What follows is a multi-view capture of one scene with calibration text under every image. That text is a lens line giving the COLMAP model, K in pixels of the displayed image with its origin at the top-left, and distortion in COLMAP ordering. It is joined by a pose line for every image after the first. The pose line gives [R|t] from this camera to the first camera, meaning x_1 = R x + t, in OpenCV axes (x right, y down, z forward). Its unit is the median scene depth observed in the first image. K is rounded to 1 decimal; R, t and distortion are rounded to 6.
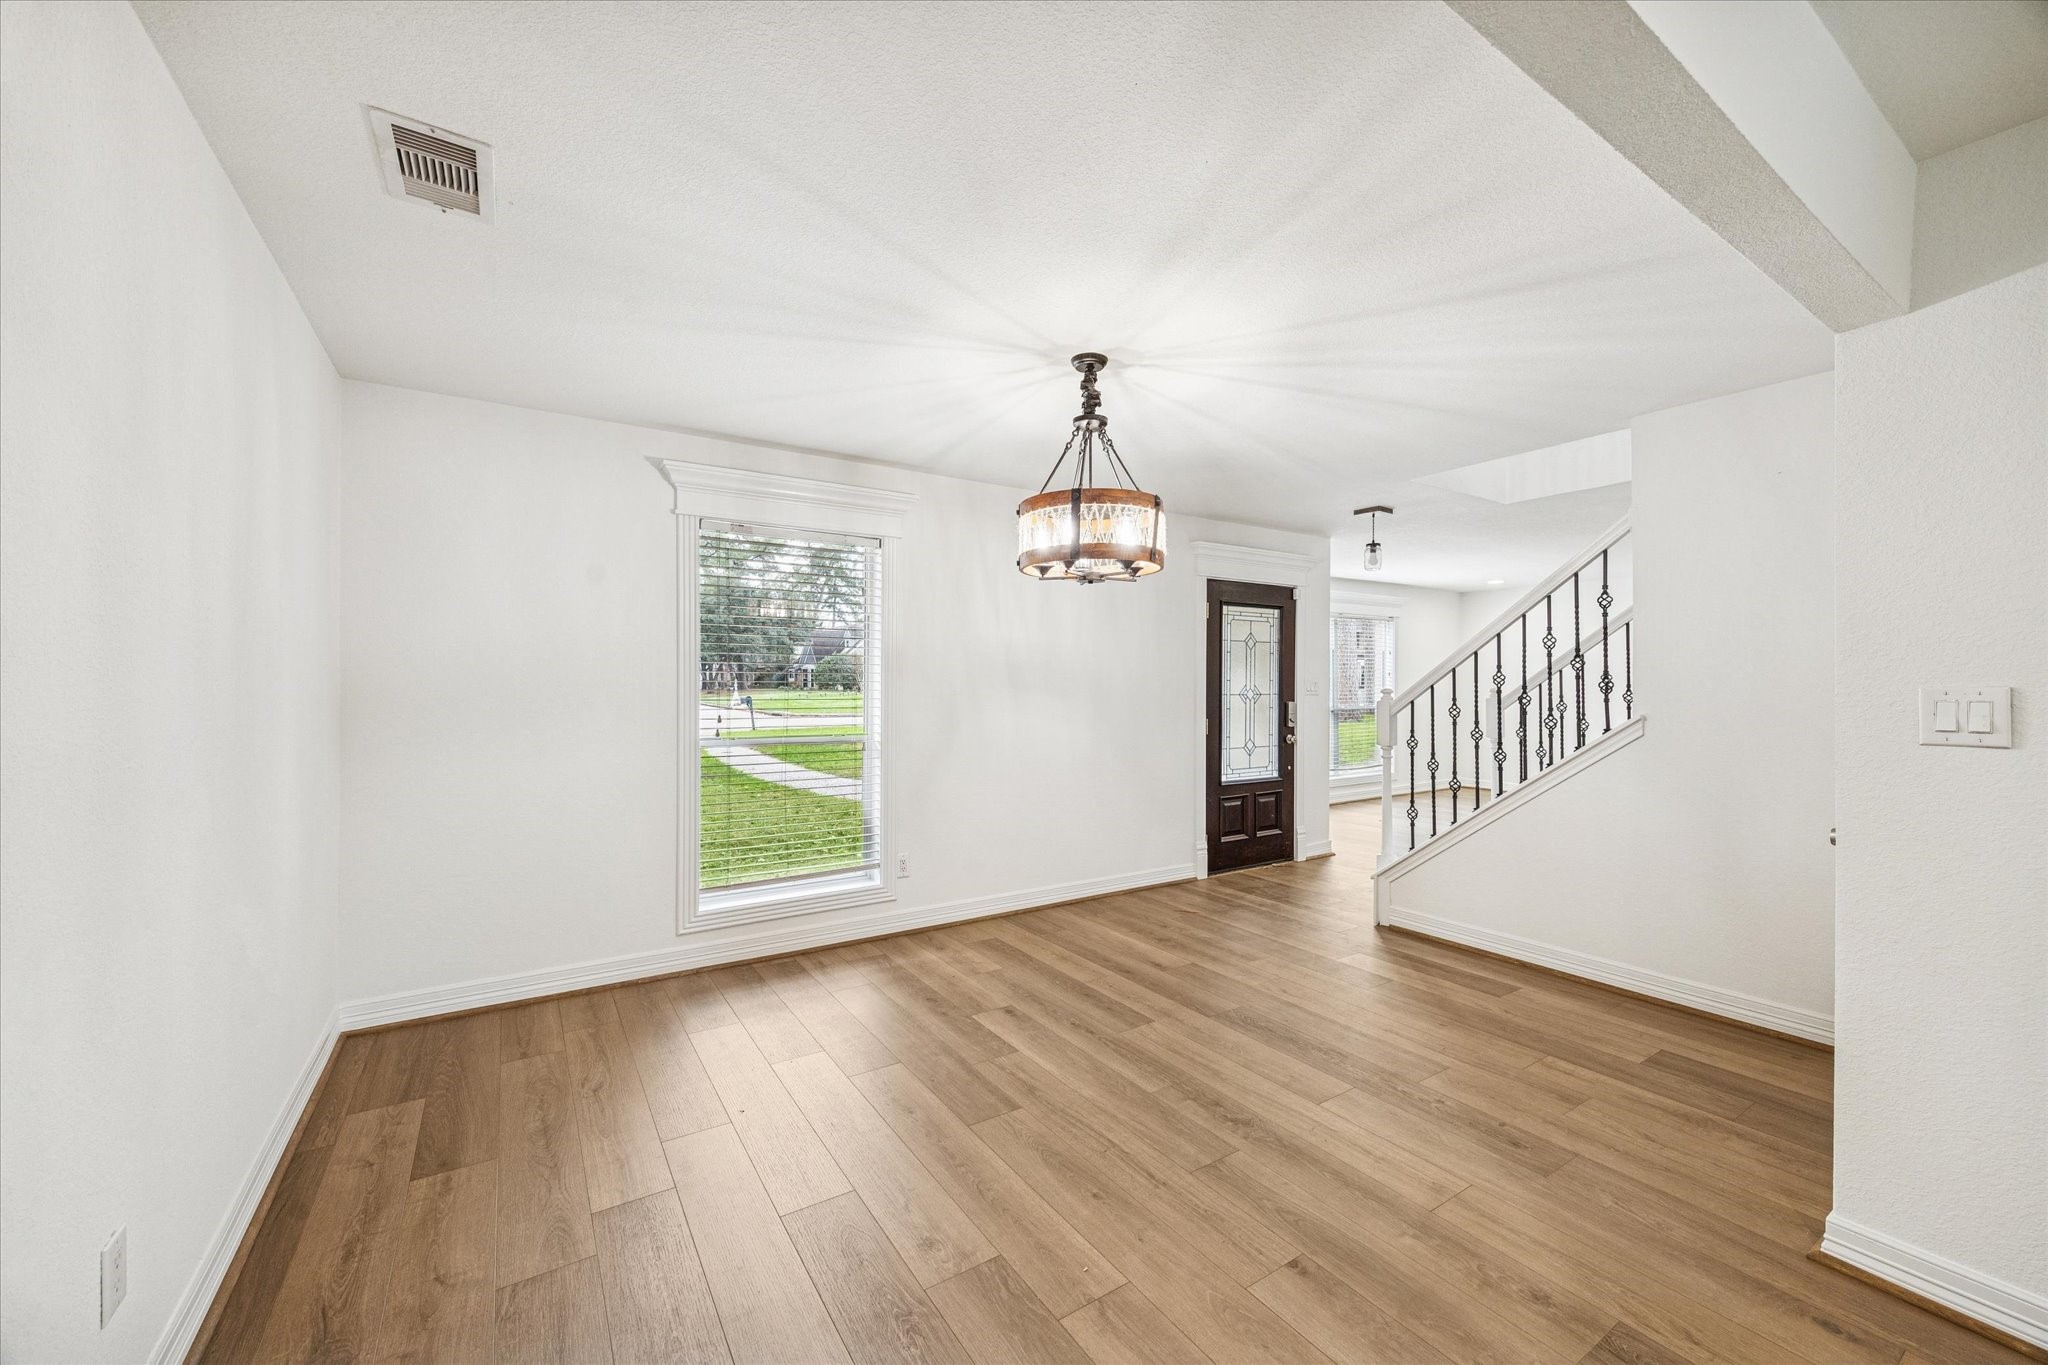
lens RADIAL K [[789.3, 0, 1022.9], [0, 789.3, 683.9], [0, 0, 1]] dist [0.001315, 0.000560]
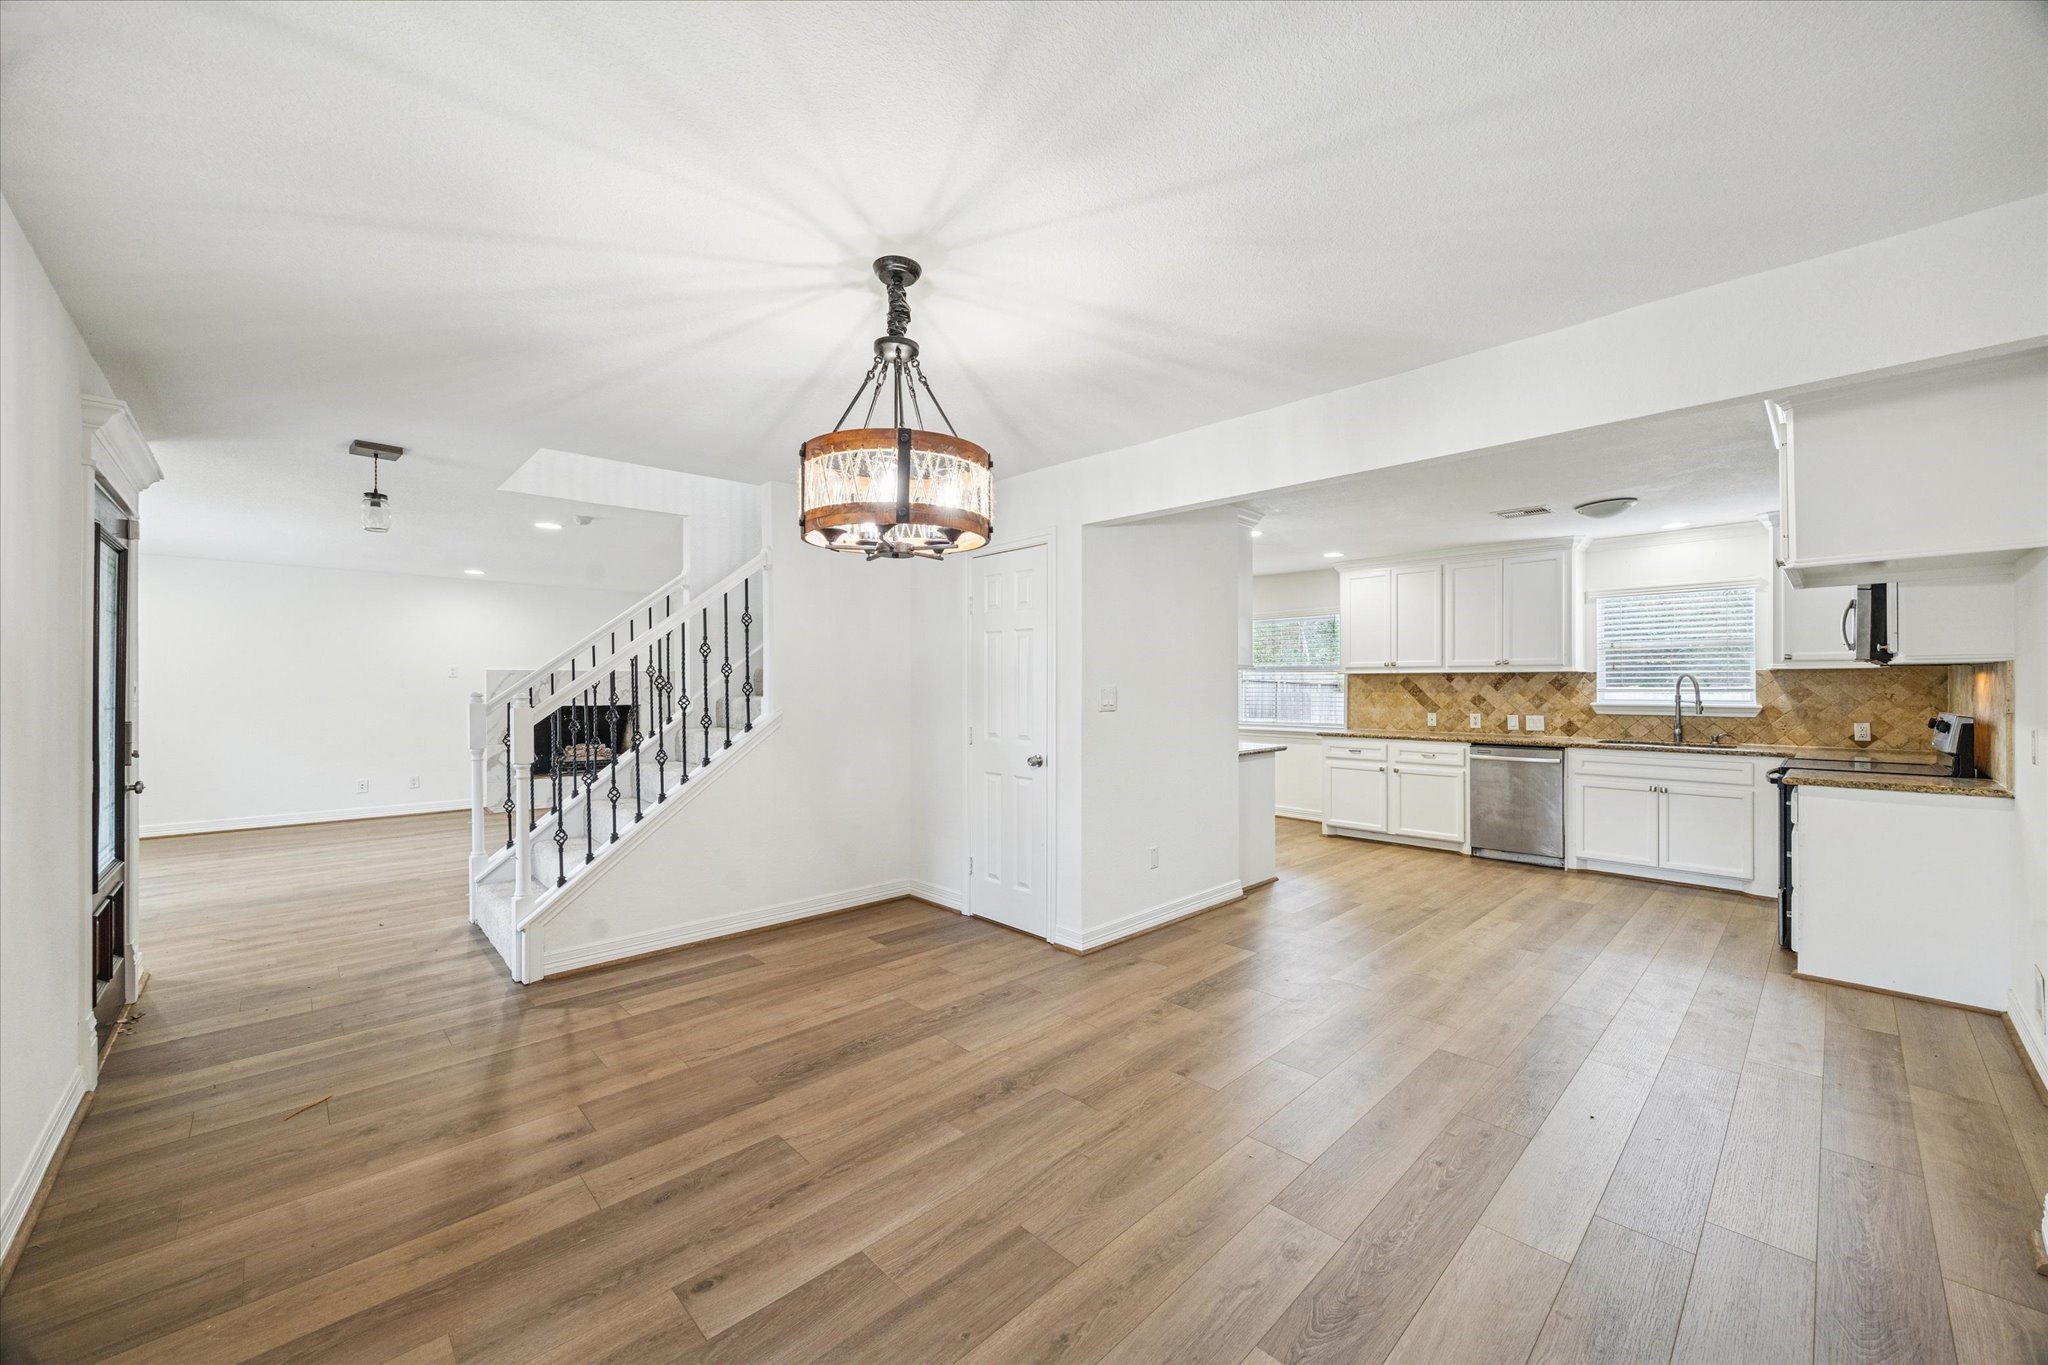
lens RADIAL K [[789.3, 0, 1019.4], [0, 789.3, 683.9], [0, 0, 1]] dist [0.001315, 0.000560]
pose [[-0.191144, 0.001868, 0.981560, -0.665536], [0.001210, 0.999998, -0.001668, -0.002635], [-0.981561, 0.000869, -0.191146, 0.986135]]
